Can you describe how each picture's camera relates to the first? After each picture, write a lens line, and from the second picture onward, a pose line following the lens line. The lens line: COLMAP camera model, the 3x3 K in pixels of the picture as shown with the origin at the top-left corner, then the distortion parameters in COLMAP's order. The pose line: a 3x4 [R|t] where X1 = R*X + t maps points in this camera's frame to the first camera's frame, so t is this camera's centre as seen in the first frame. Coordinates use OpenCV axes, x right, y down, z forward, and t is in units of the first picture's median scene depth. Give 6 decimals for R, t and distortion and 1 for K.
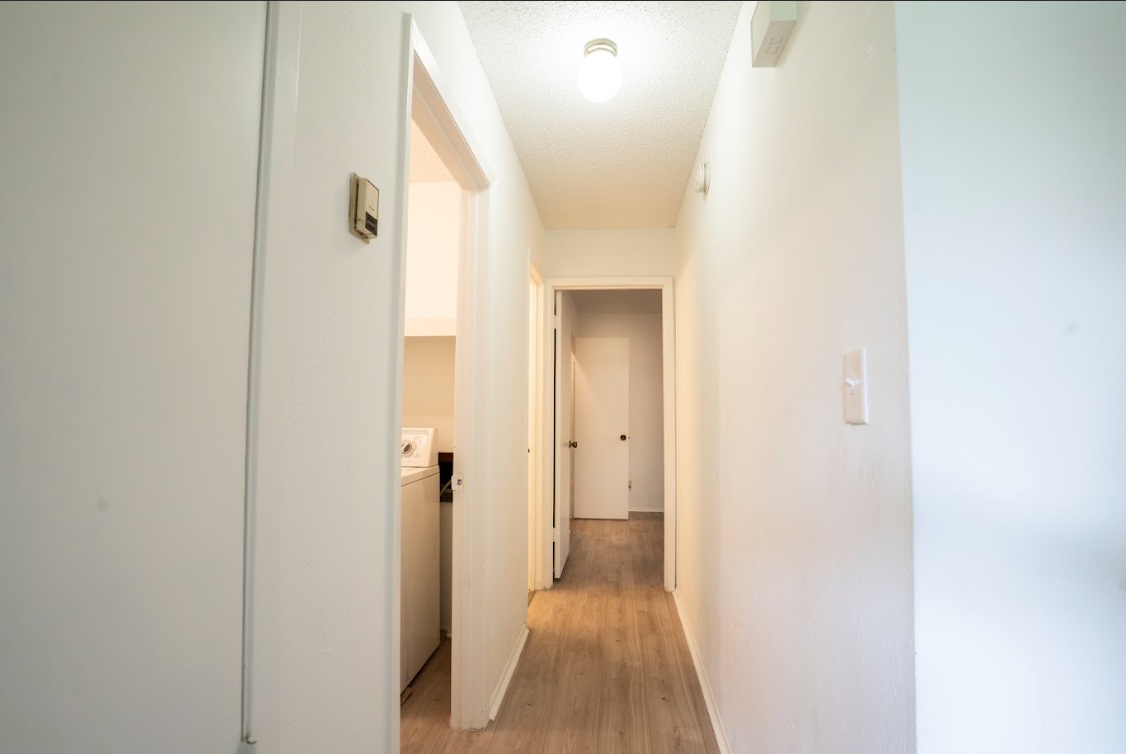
lens RADIAL K [[550.8, 0, 559.9], [0, 550.8, 382.0], [0, 0, 1]] dist [-0.069517, 0.028913]
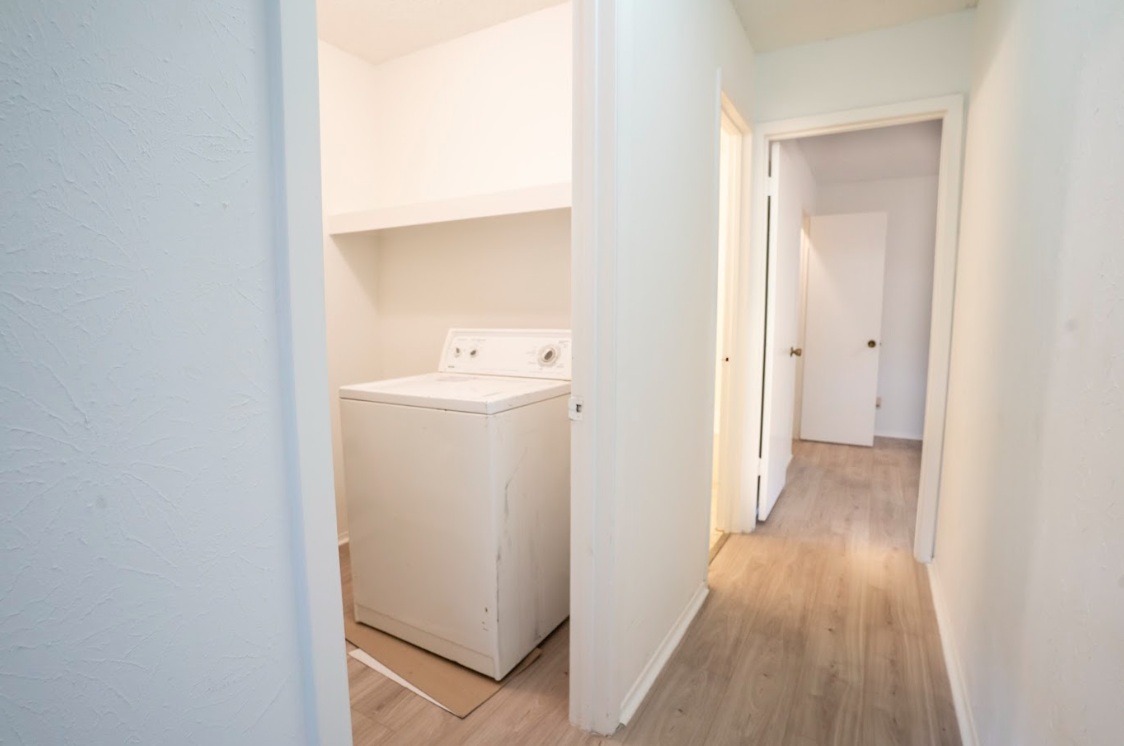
lens RADIAL K [[549.8, 0, 558.4], [0, 549.8, 378.3], [0, 0, 1]] dist [-0.069517, 0.028913]
pose [[0.910853, 0.040191, -0.410770, 0.054611], [0.030525, 0.985962, 0.164155, 0.021912], [0.411601, -0.162060, 0.896840, 0.264300]]
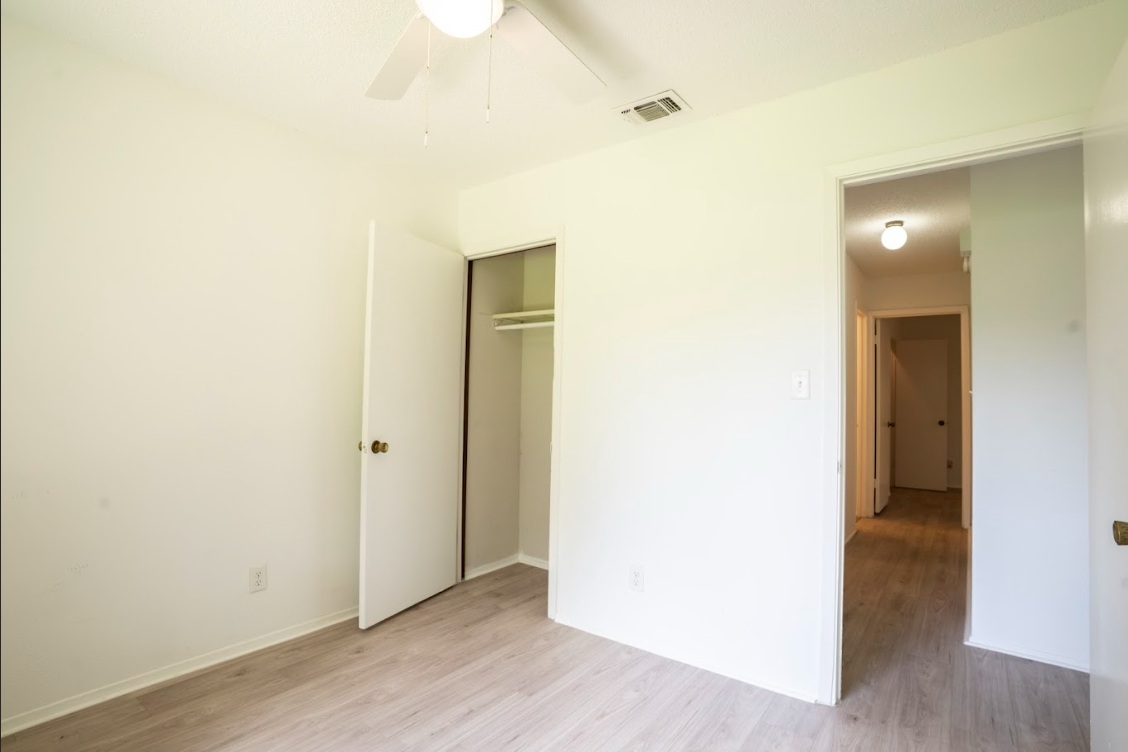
lens RADIAL K [[551.8, 0, 562.3], [0, 551.8, 375.1], [0, 0, 1]] dist [-0.069517, 0.028913]
pose [[0.854543, -0.005491, -0.519351, 0.034534], [0.010732, 0.999917, 0.007087, -0.043983], [0.519270, -0.011630, 0.854531, -0.900360]]
